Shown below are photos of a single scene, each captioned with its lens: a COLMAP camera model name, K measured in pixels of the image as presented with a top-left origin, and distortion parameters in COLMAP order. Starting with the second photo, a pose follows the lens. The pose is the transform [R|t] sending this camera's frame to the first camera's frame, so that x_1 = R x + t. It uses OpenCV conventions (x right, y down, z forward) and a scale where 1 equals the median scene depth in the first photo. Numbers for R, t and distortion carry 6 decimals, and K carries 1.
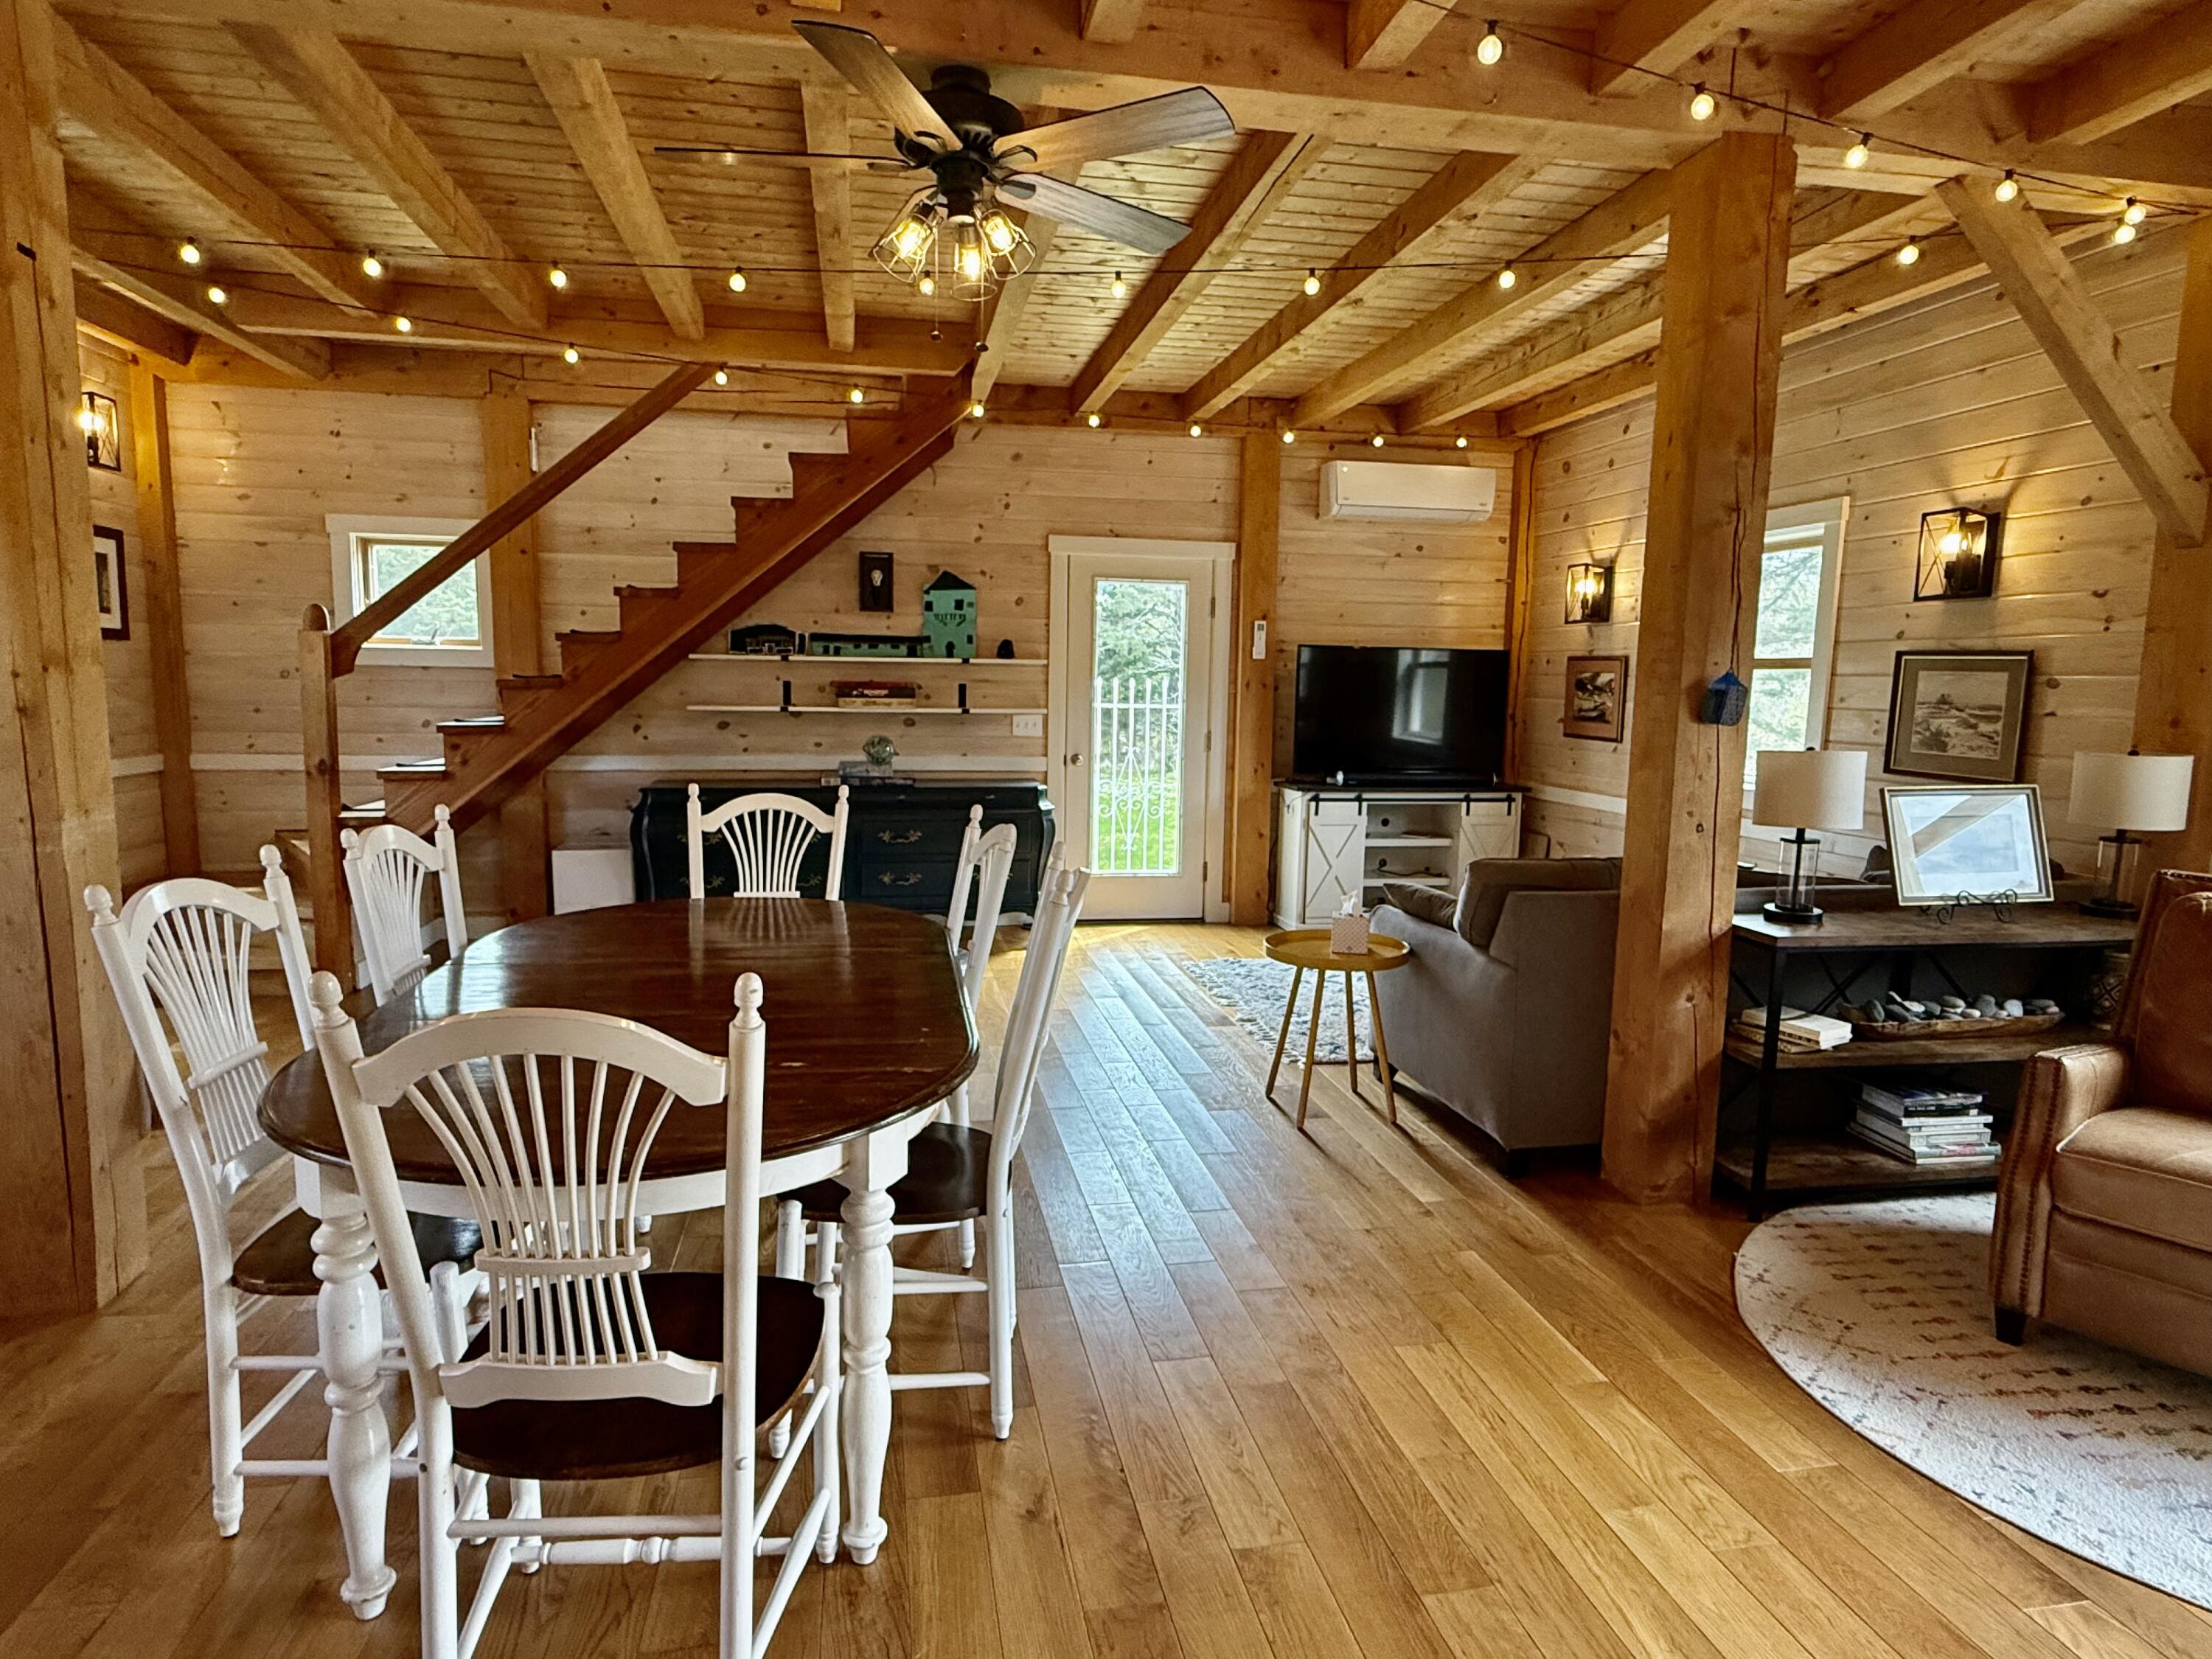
lens RADIAL K [[1233.5, 0, 1098.8], [0, 1233.5, 833.5], [0, 0, 1]] dist [-0.003509, -0.000009]
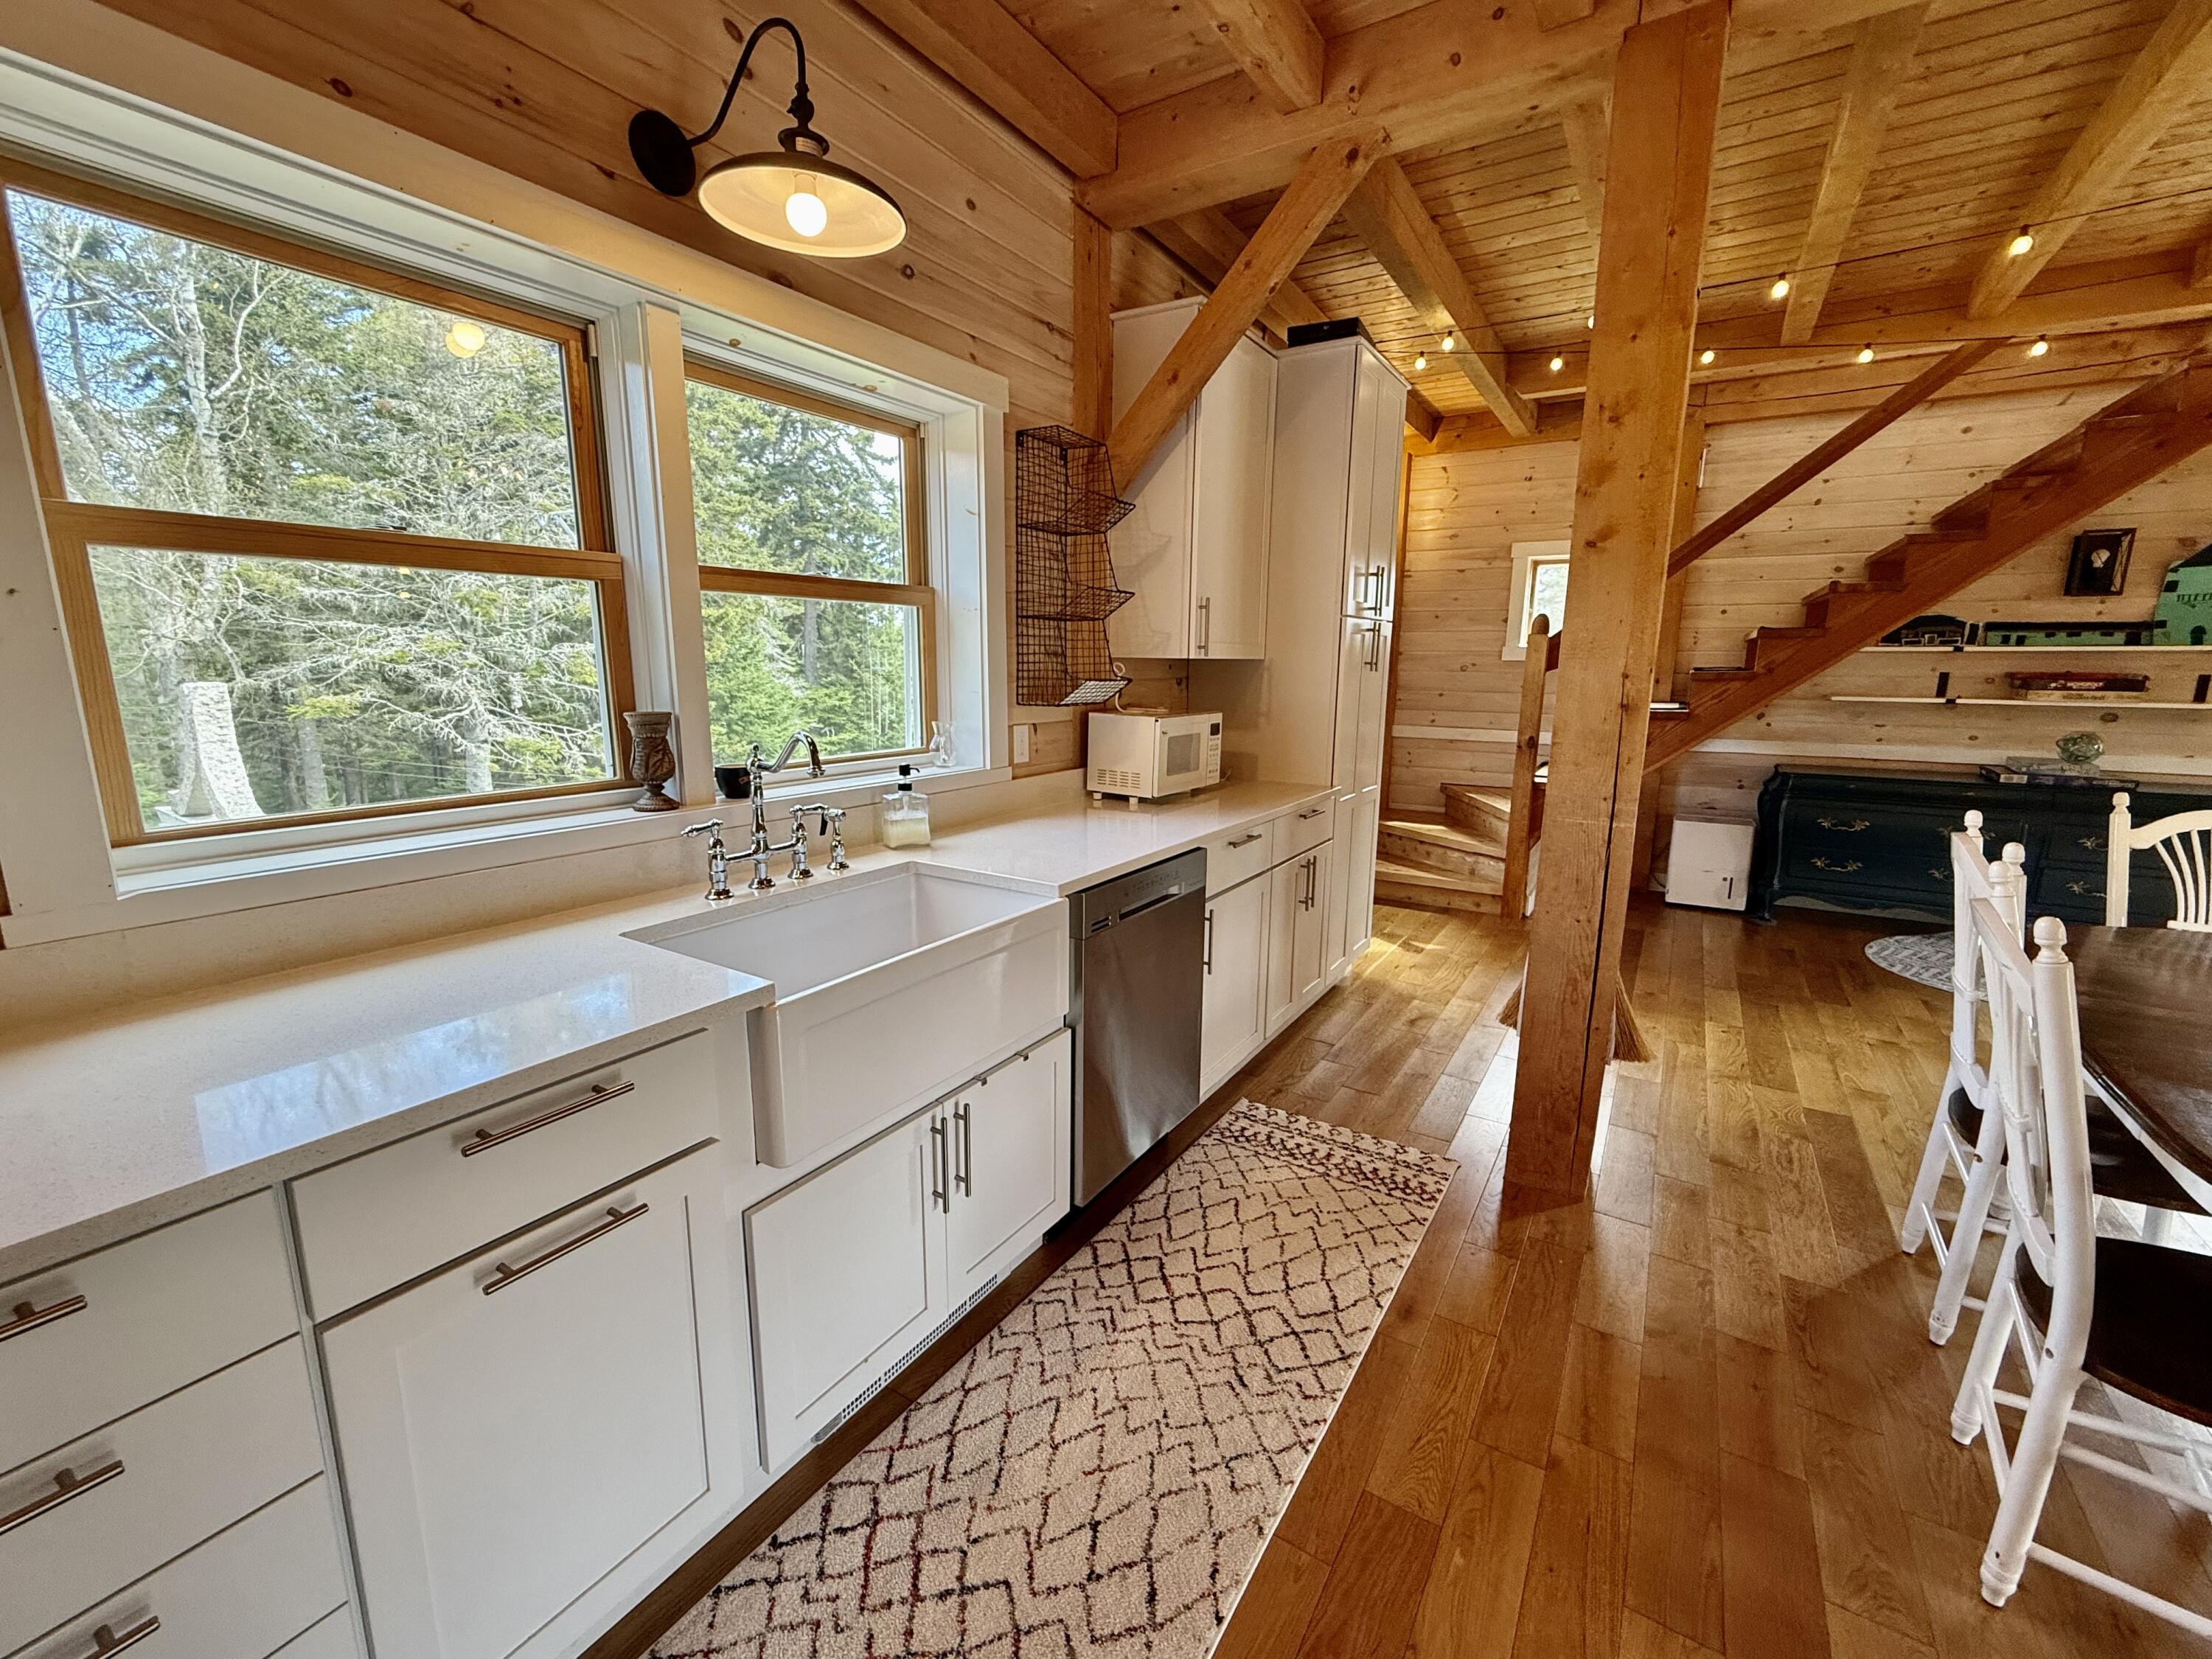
lens RADIAL K [[895.7, 0, 1102.7], [0, 895.7, 822.7], [0, 0, 1]] dist [-0.000173, 0.000055]
pose [[0.729537, 0.111704, -0.674758, -0.254912], [-0.079242, 0.993733, 0.078834, -0.006996], [0.679336, -0.004043, 0.733816, 0.012867]]
